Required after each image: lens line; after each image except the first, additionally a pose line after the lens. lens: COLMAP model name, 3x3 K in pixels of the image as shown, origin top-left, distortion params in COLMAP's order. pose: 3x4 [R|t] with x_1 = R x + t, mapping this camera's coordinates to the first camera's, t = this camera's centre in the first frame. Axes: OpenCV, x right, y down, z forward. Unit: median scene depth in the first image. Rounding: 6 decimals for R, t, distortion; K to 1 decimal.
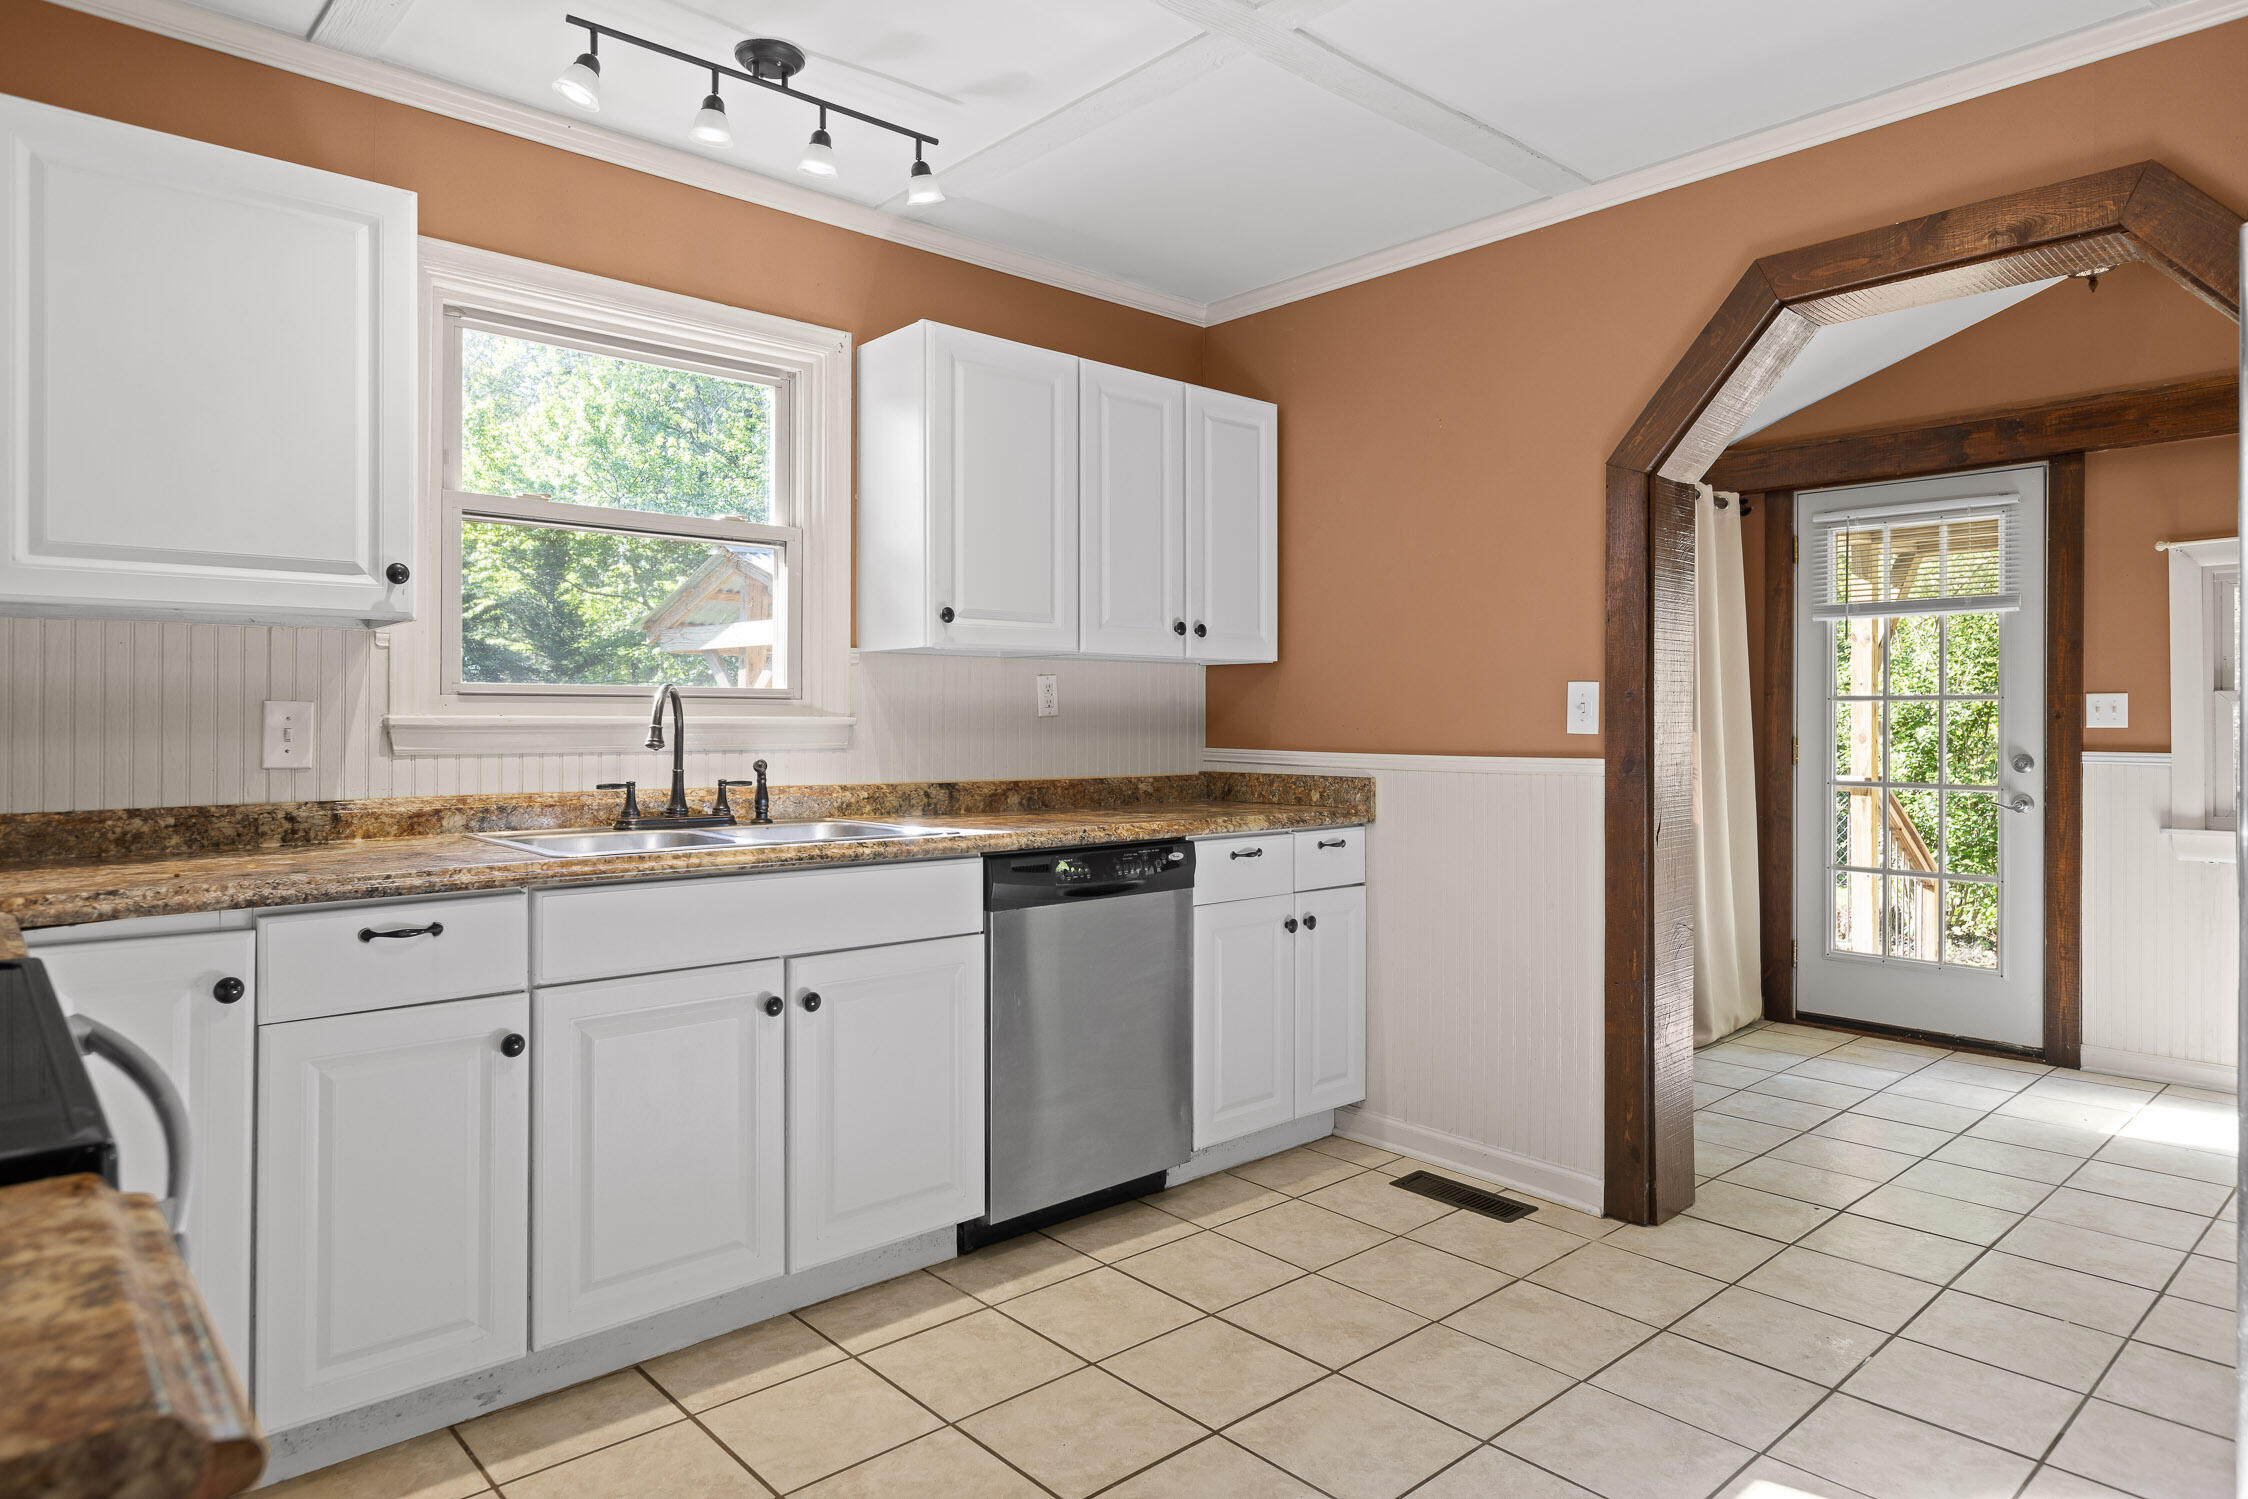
lens RADIAL K [[1312.7, 0, 1122.2], [0, 1312.7, 712.0], [0, 0, 1]] dist [-0.002302, -0.004220]
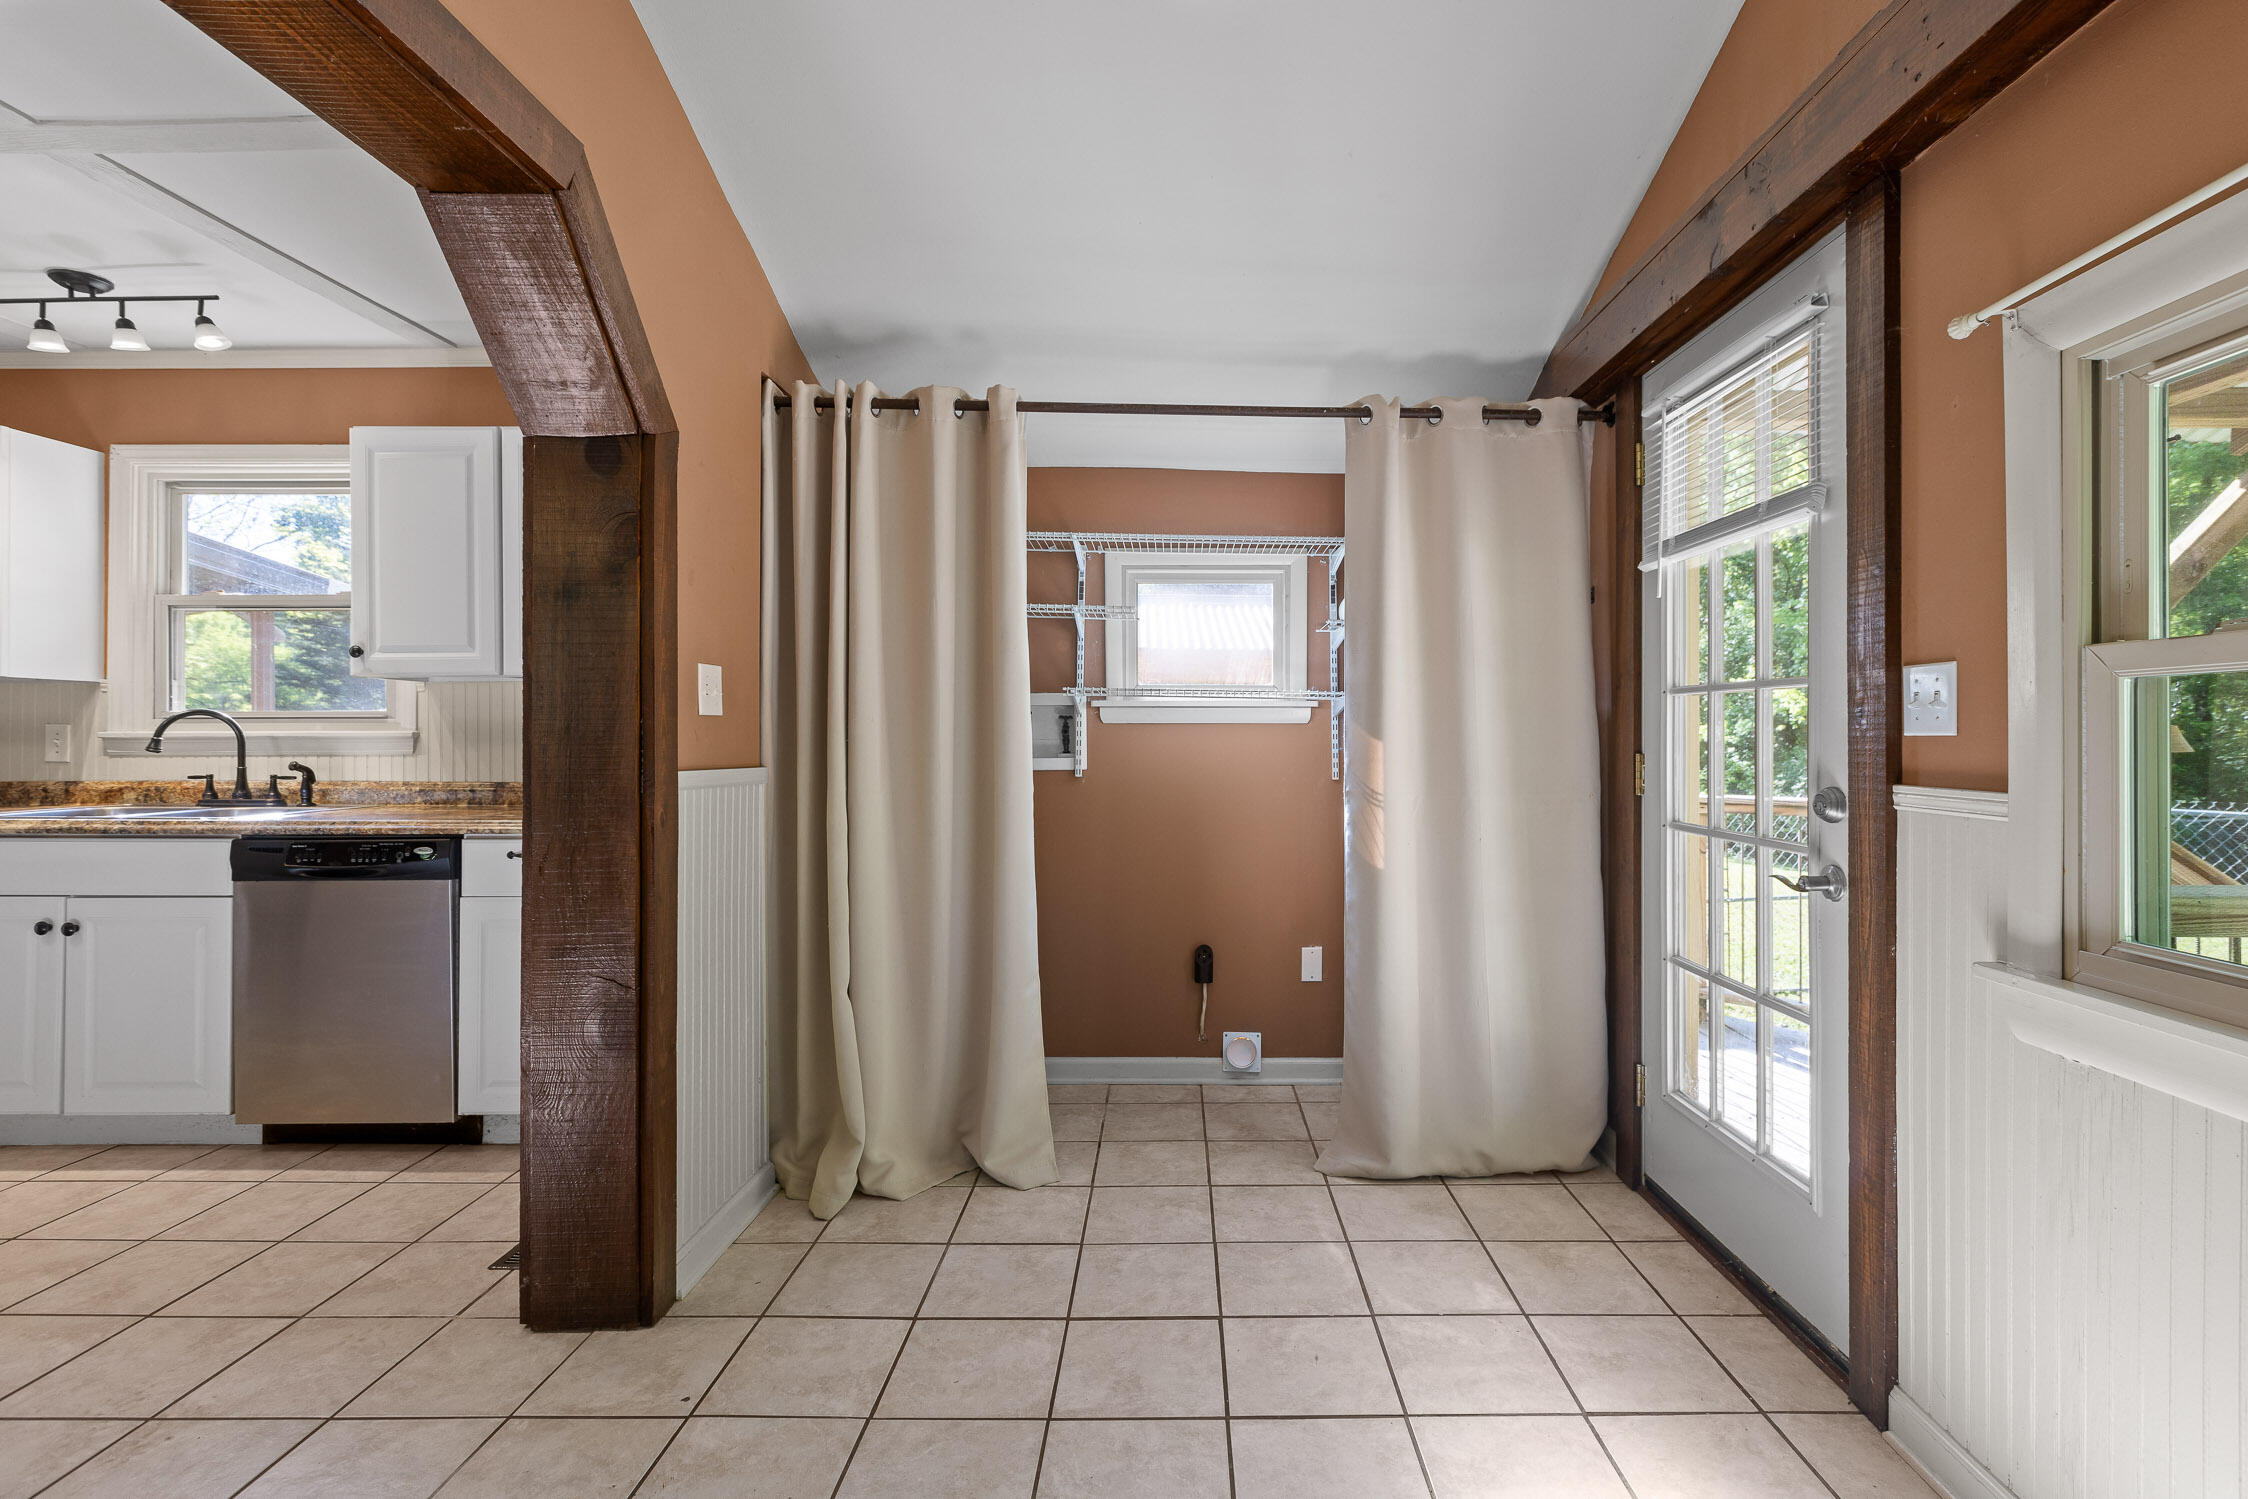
lens RADIAL K [[1035.7, 0, 1191.9], [0, 1035.7, 730.0], [0, 0, 1]] dist [-0.002992, -0.000329]
pose [[0.748294, -0.007538, -0.663325, 1.134310], [0.008189, 0.999964, -0.002127, 0.012099], [0.663317, -0.003840, 0.748329, 0.767313]]
